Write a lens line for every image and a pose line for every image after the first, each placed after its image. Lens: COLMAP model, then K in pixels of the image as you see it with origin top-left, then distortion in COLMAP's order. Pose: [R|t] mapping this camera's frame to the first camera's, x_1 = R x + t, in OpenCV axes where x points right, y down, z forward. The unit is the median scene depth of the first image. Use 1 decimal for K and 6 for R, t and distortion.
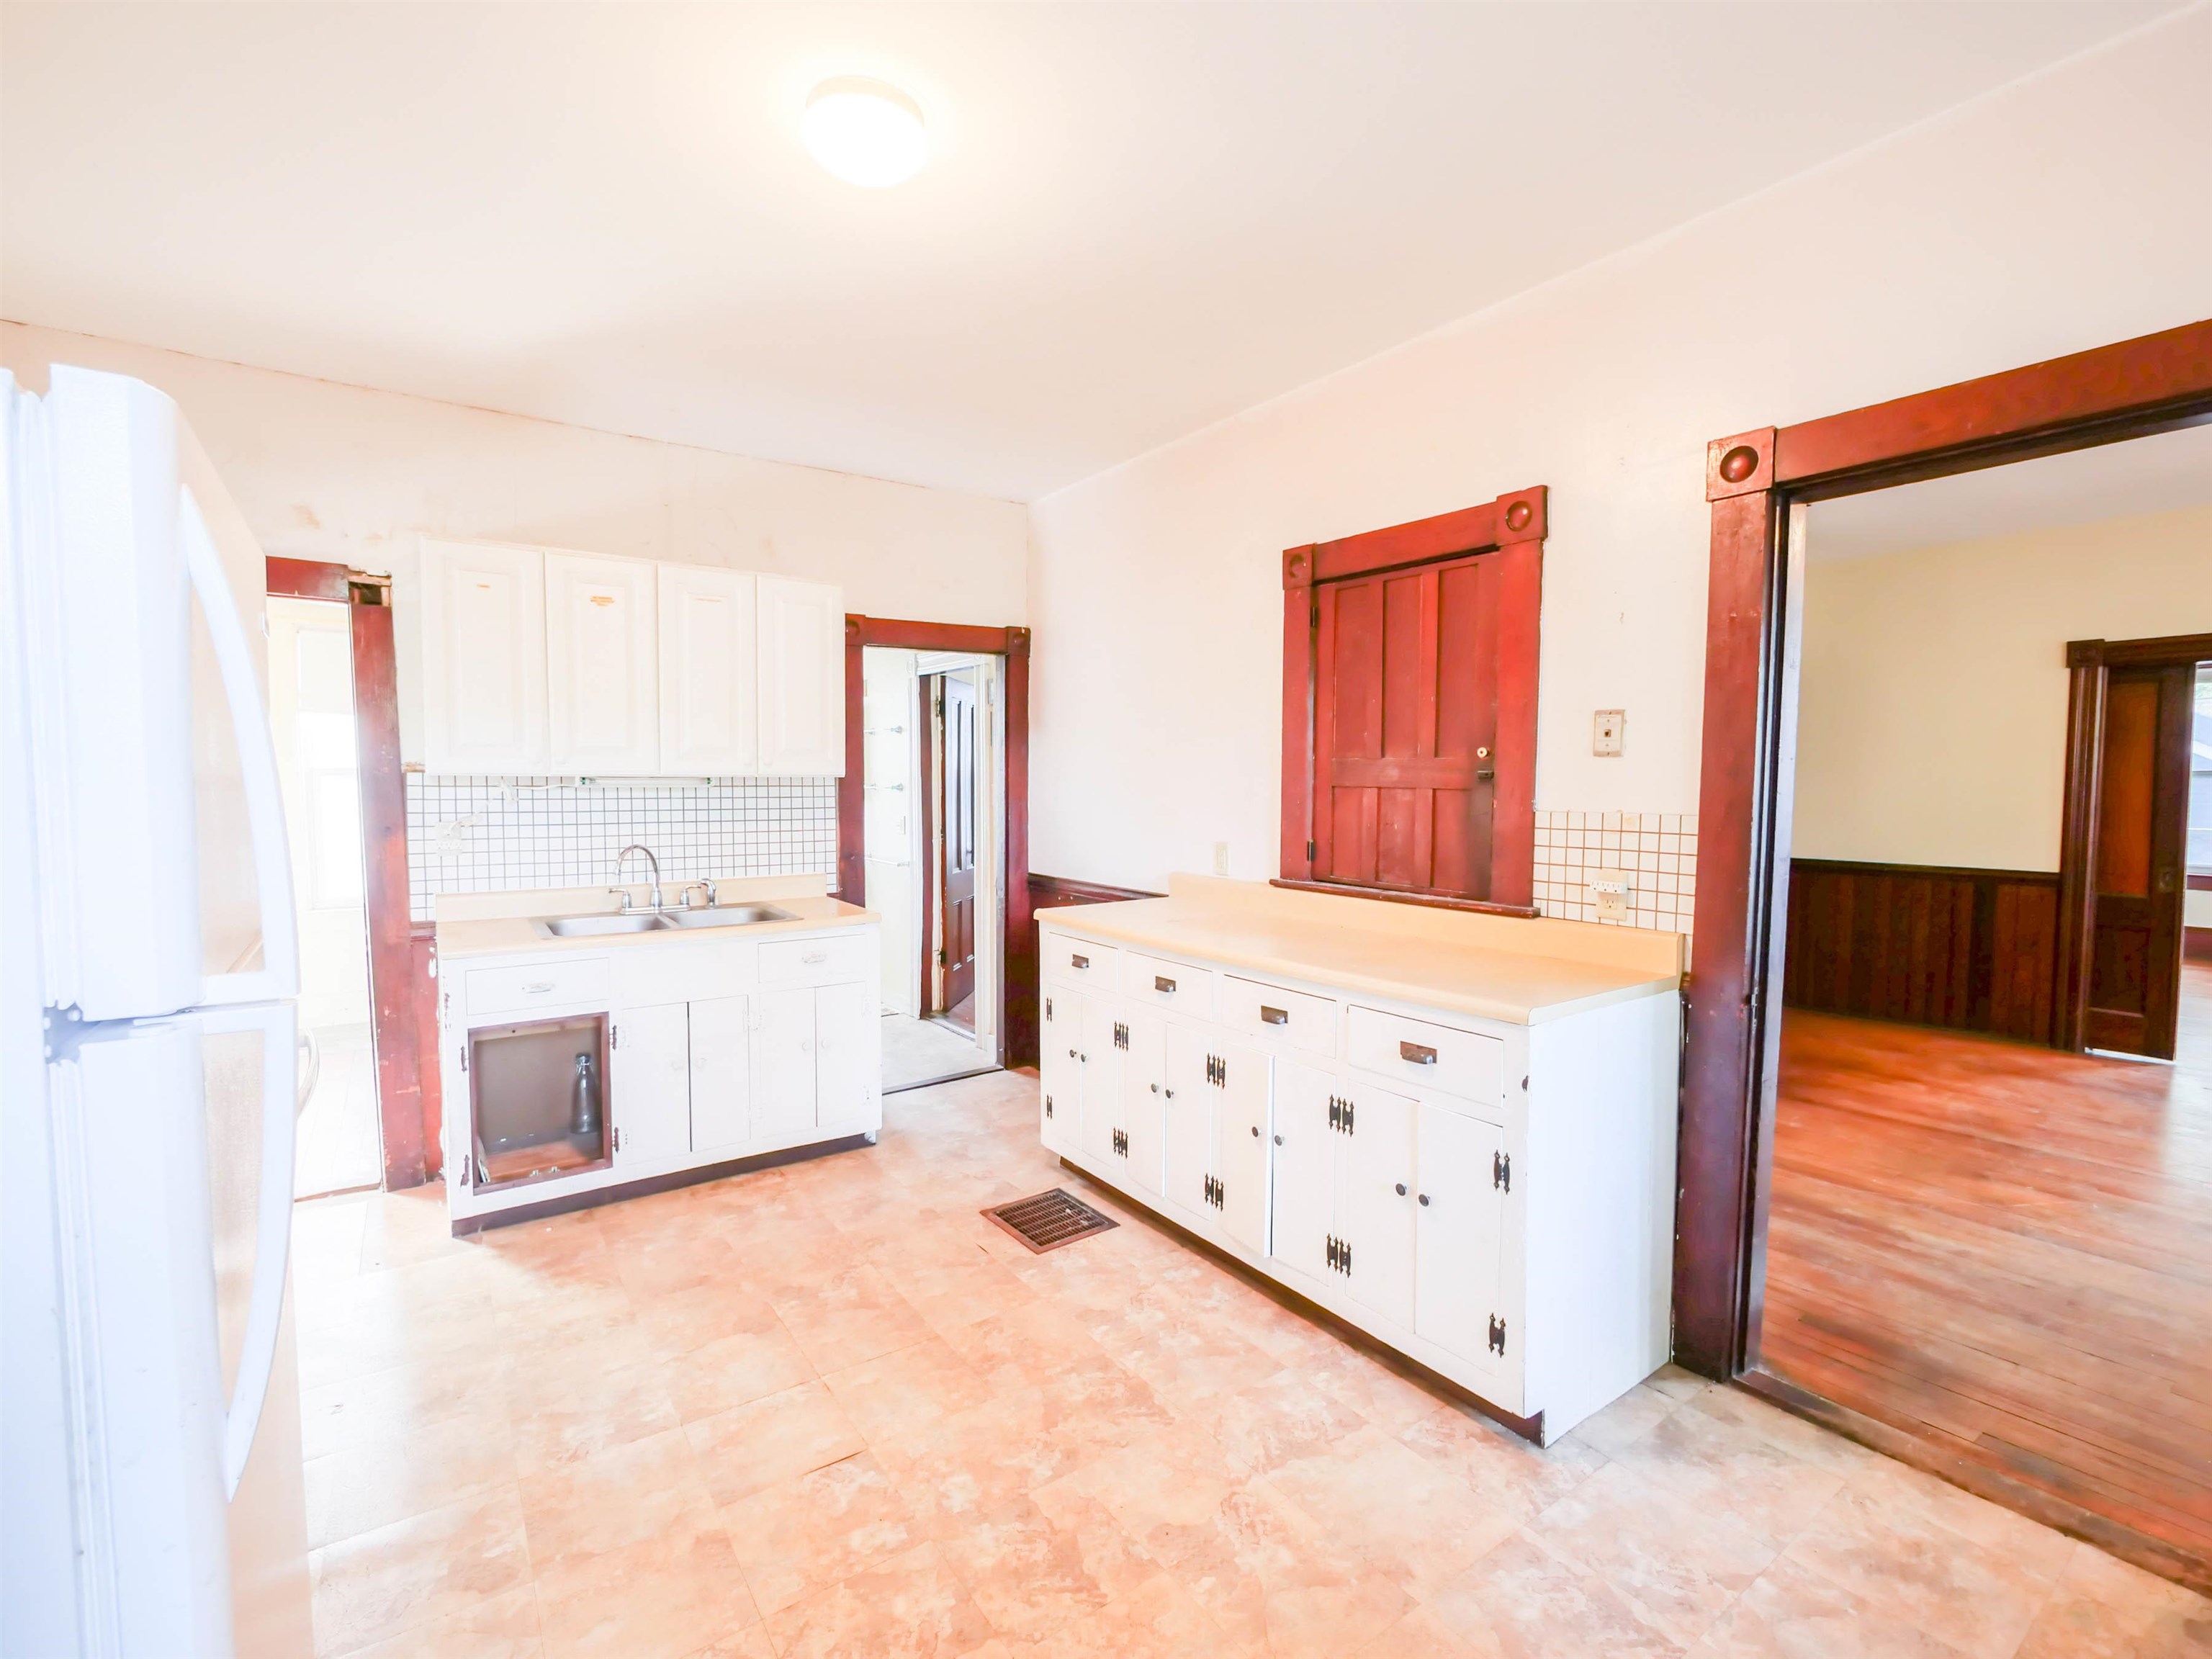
lens RADIAL K [[994.1, 0, 1106.0], [0, 994.1, 829.5], [0, 0, 1]] dist [0.002125, 0.000215]
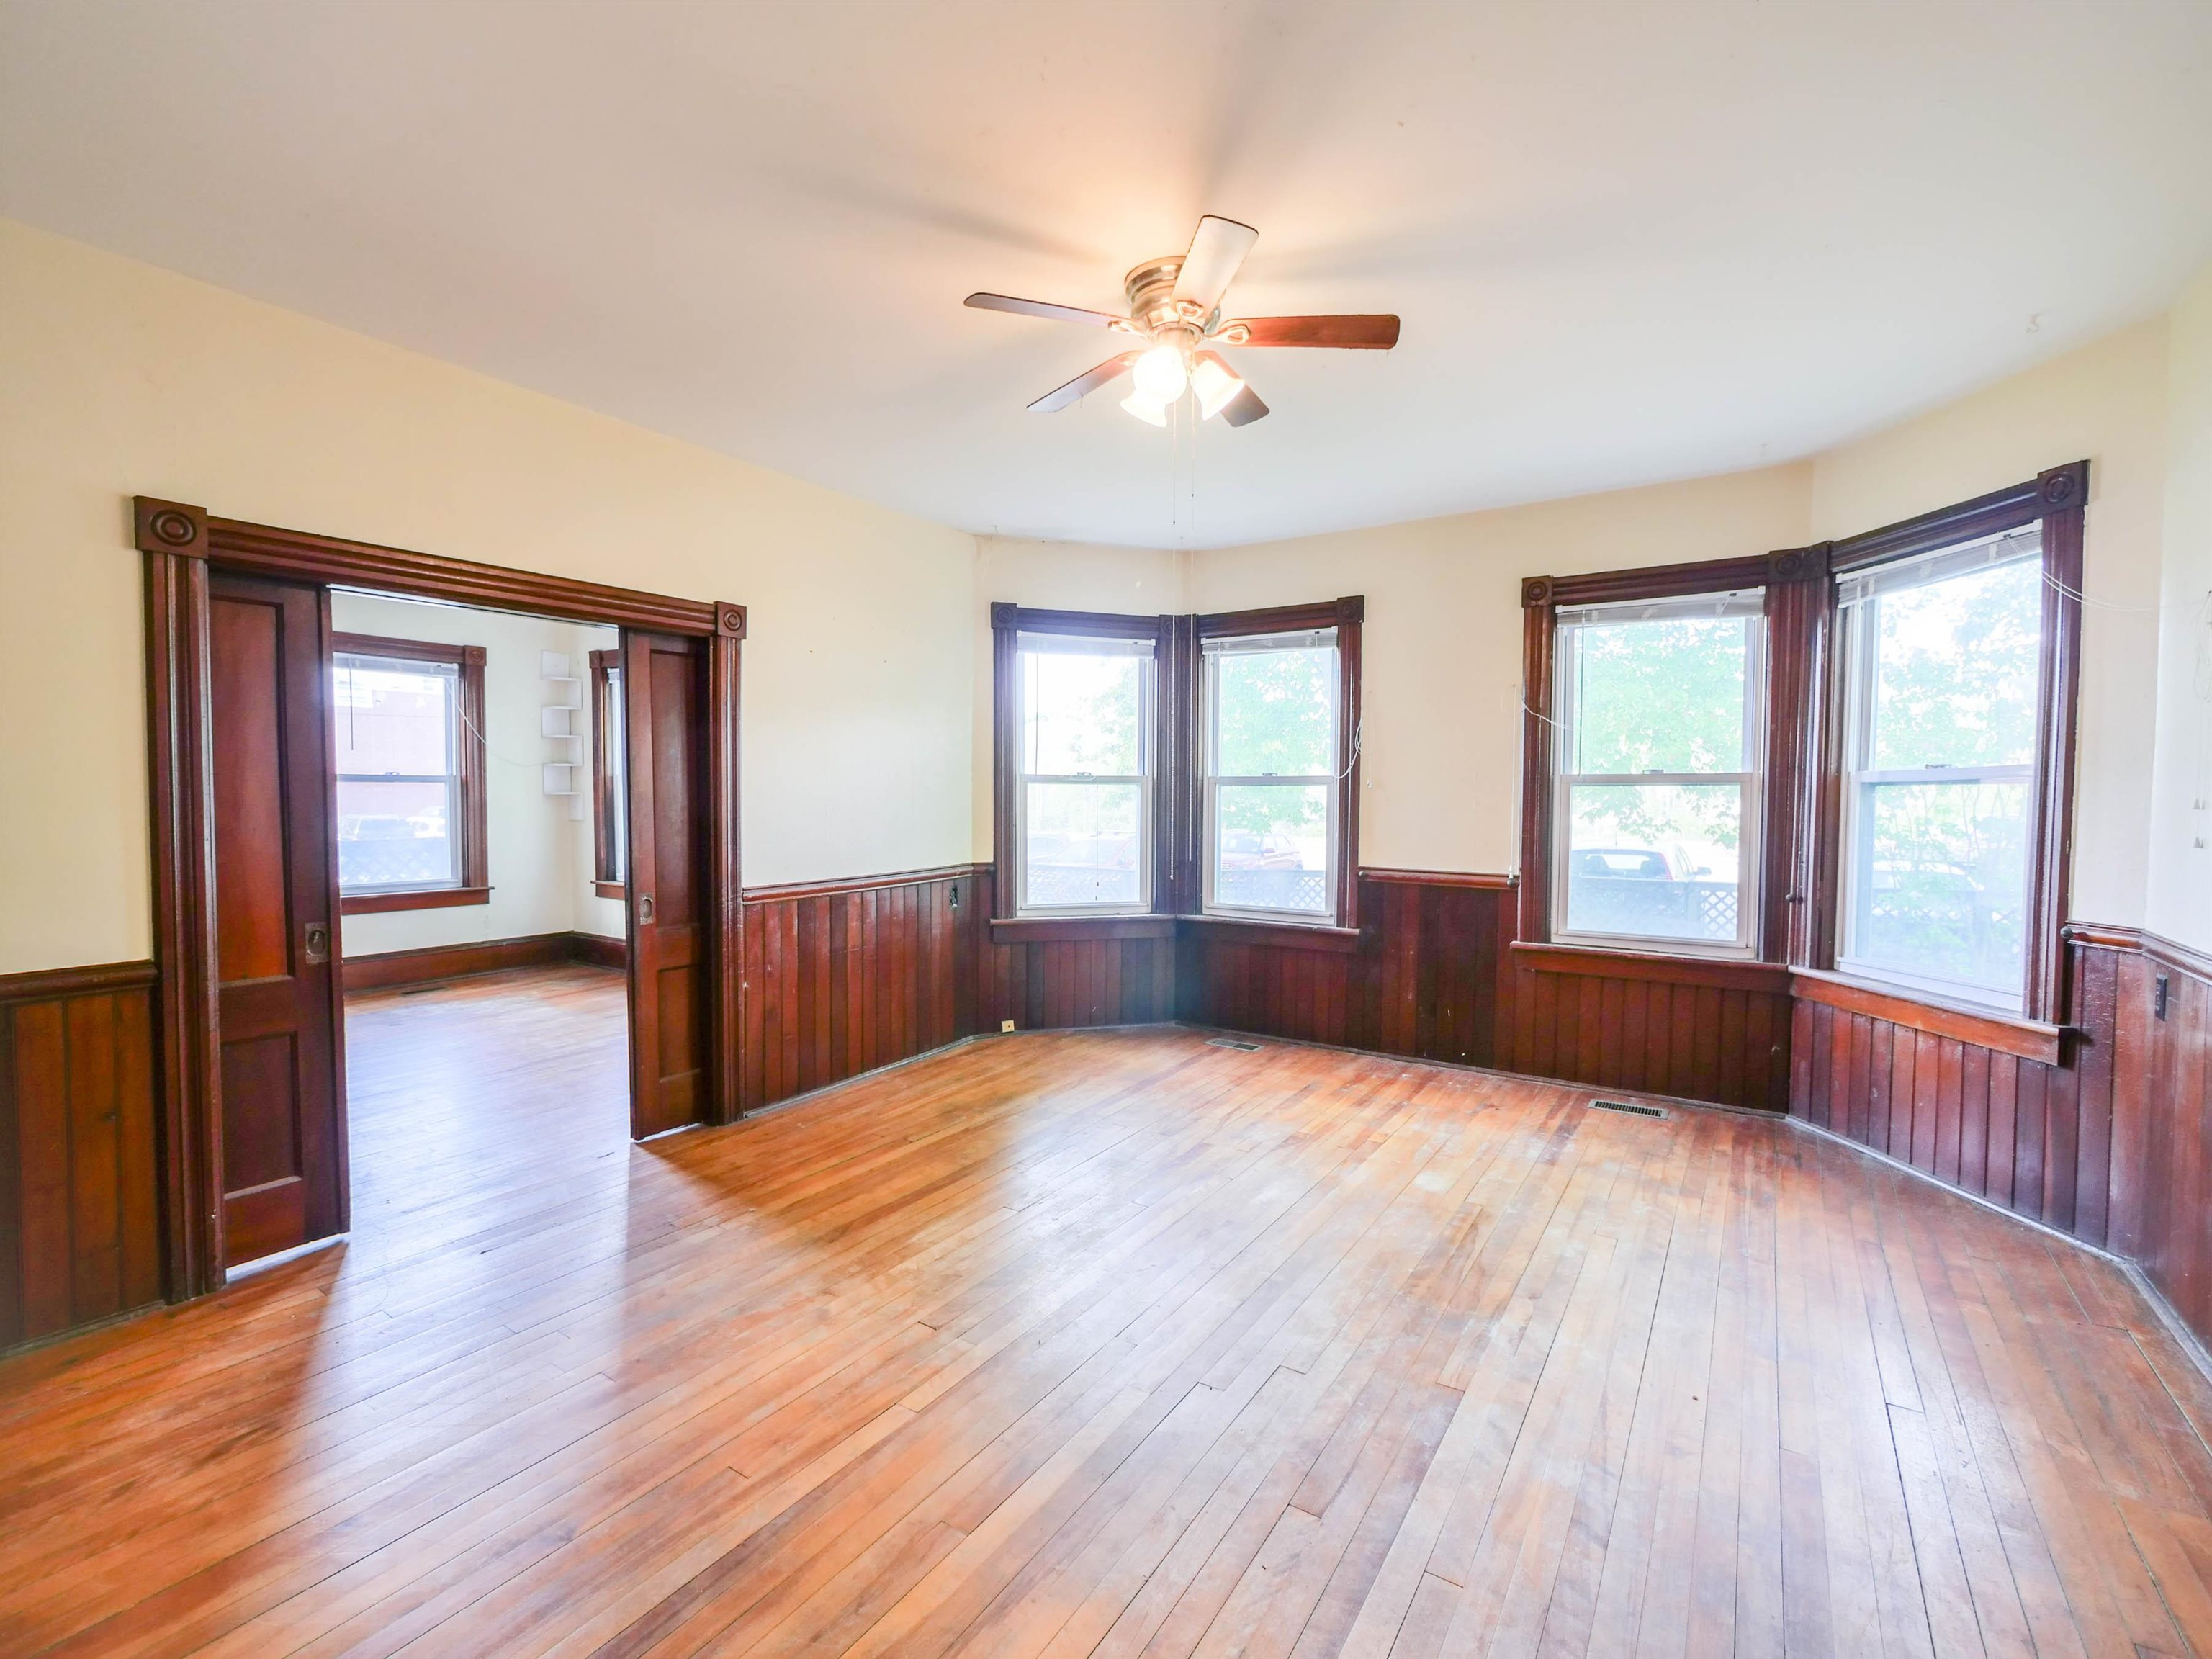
lens RADIAL K [[994.1, 0, 1106.0], [0, 994.1, 829.5], [0, 0, 1]] dist [0.002125, 0.000215]
pose [[-0.363927, -0.046262, 0.930278, 0.331206], [0.034411, 0.997416, 0.063062, -0.038875], [-0.930791, 0.054962, -0.361395, 0.761756]]
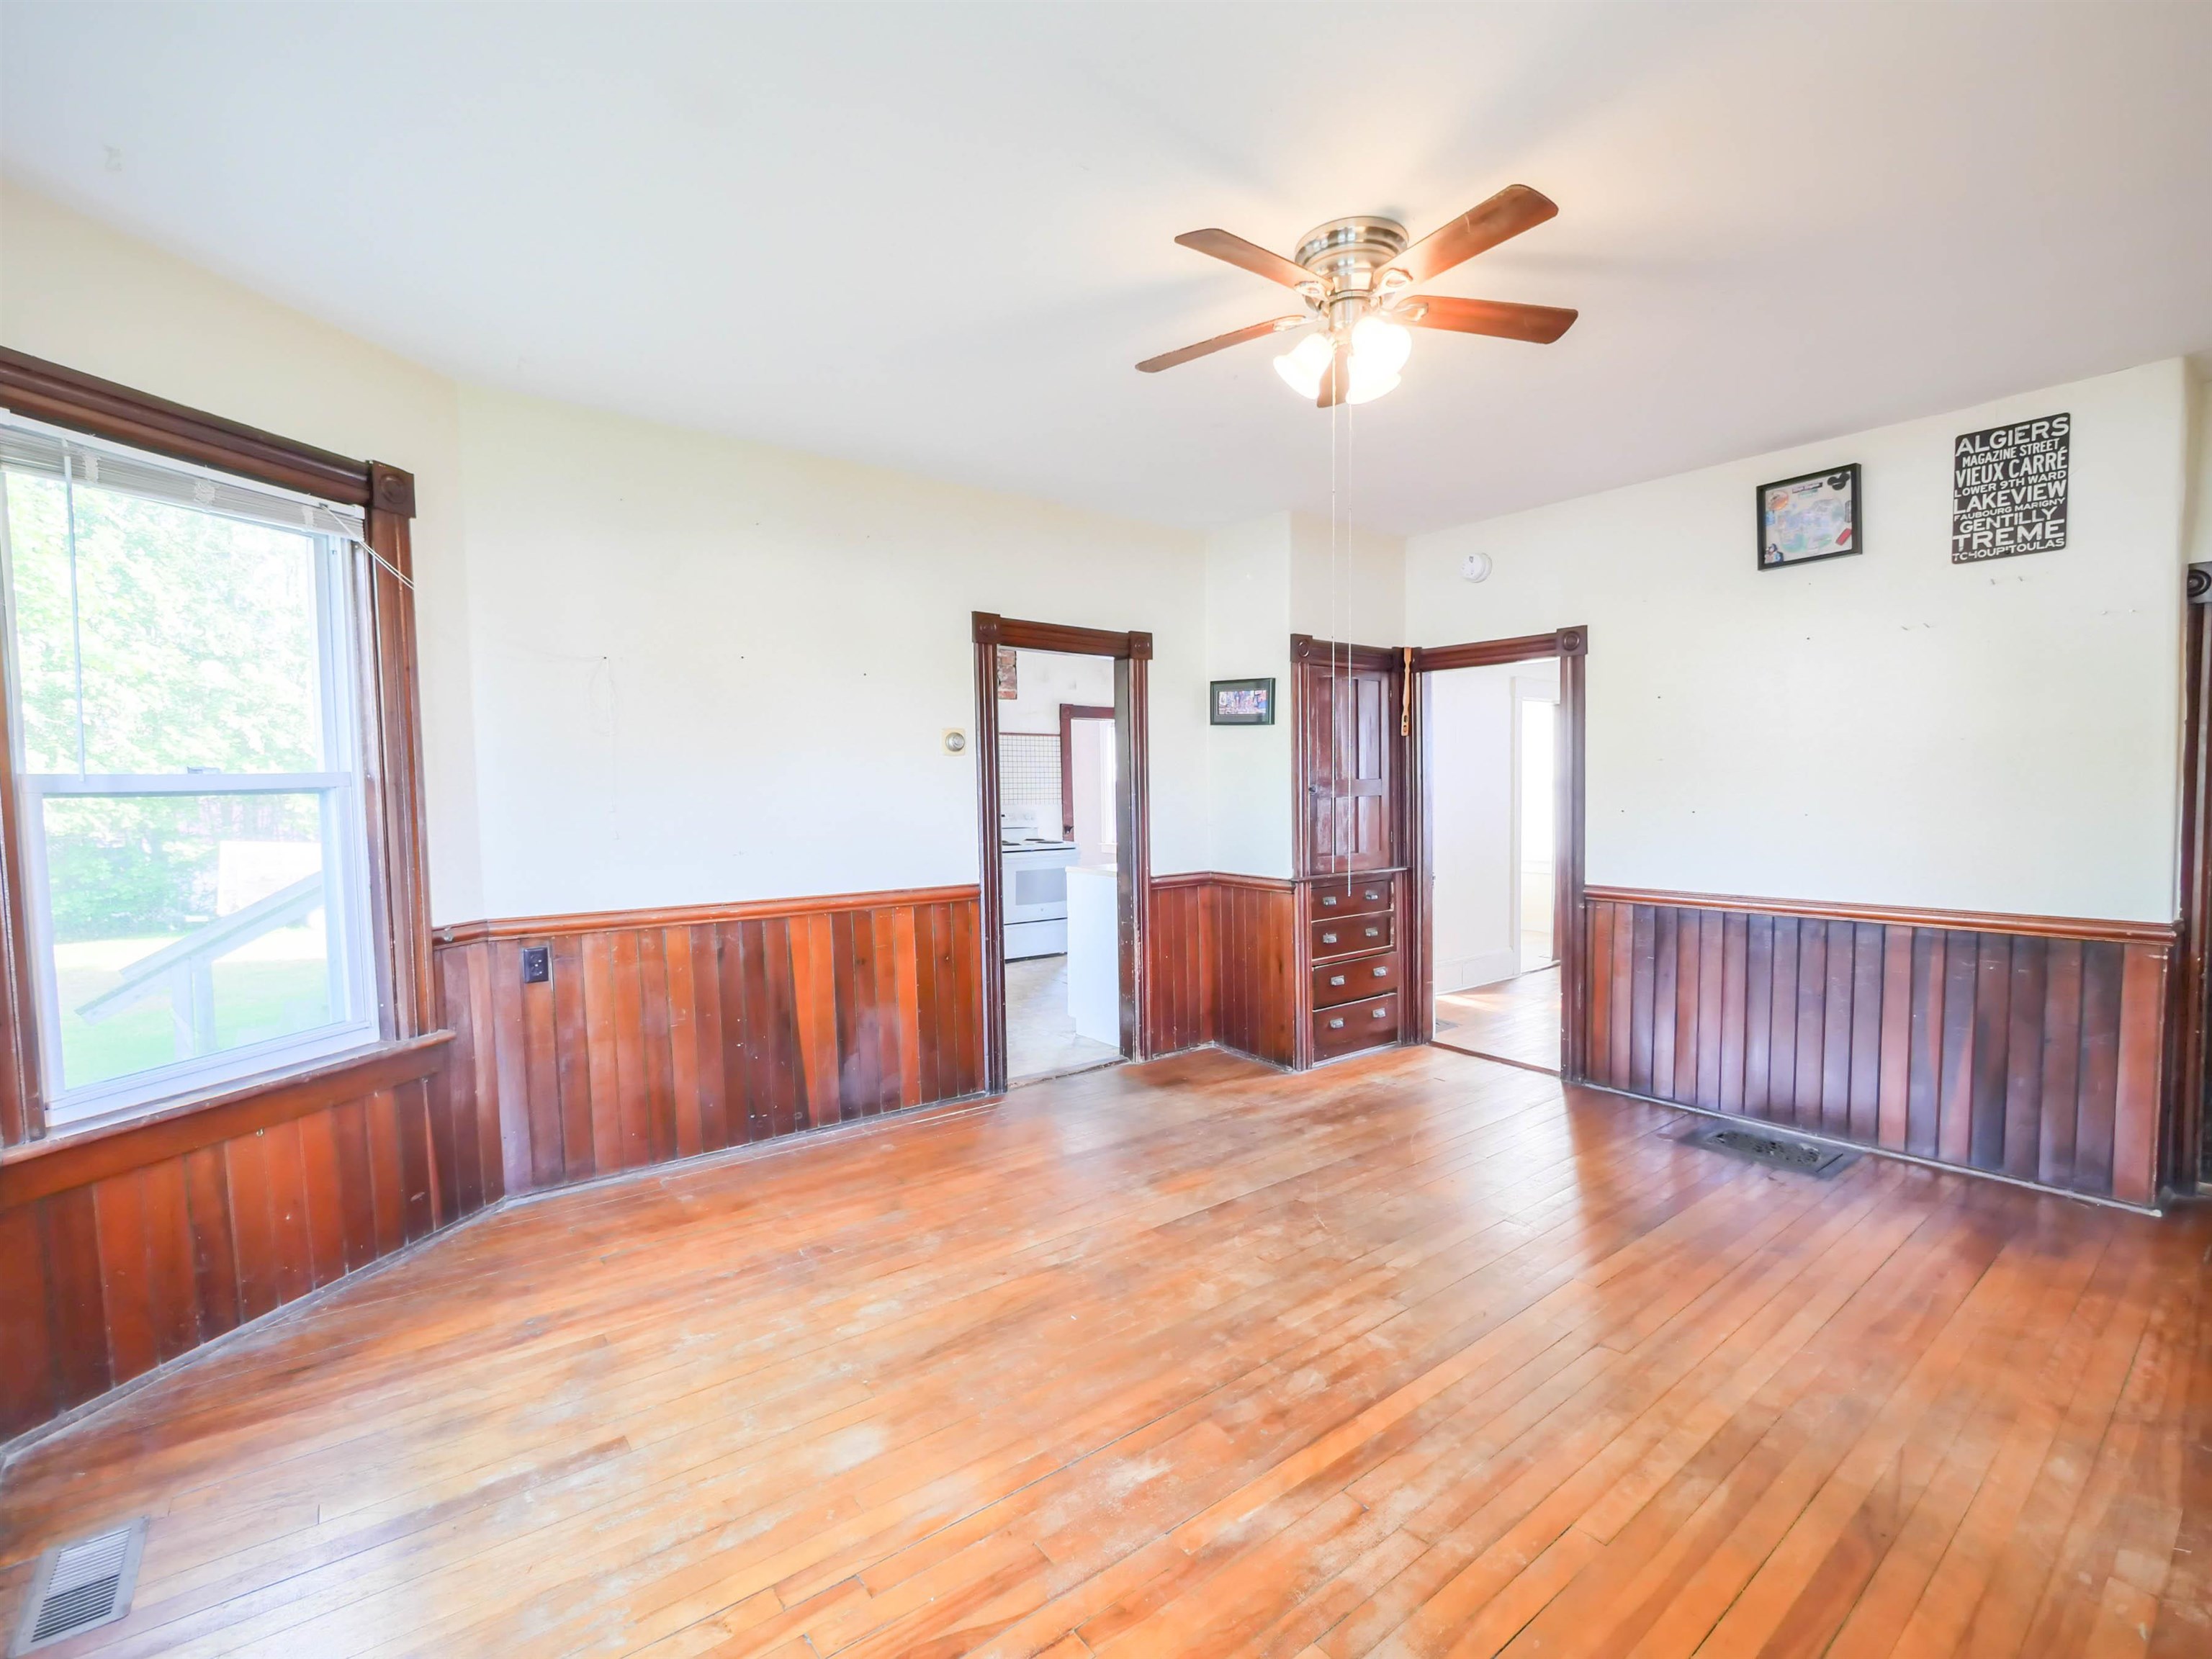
lens RADIAL K [[994.1, 0, 1106.0], [0, 994.1, 829.5], [0, 0, 1]] dist [0.002125, 0.000215]
pose [[0.057740, 0.036327, -0.997671, 1.329679], [-0.036415, 0.998749, 0.034259, -0.022593], [0.997667, 0.034352, 0.058990, 0.374984]]
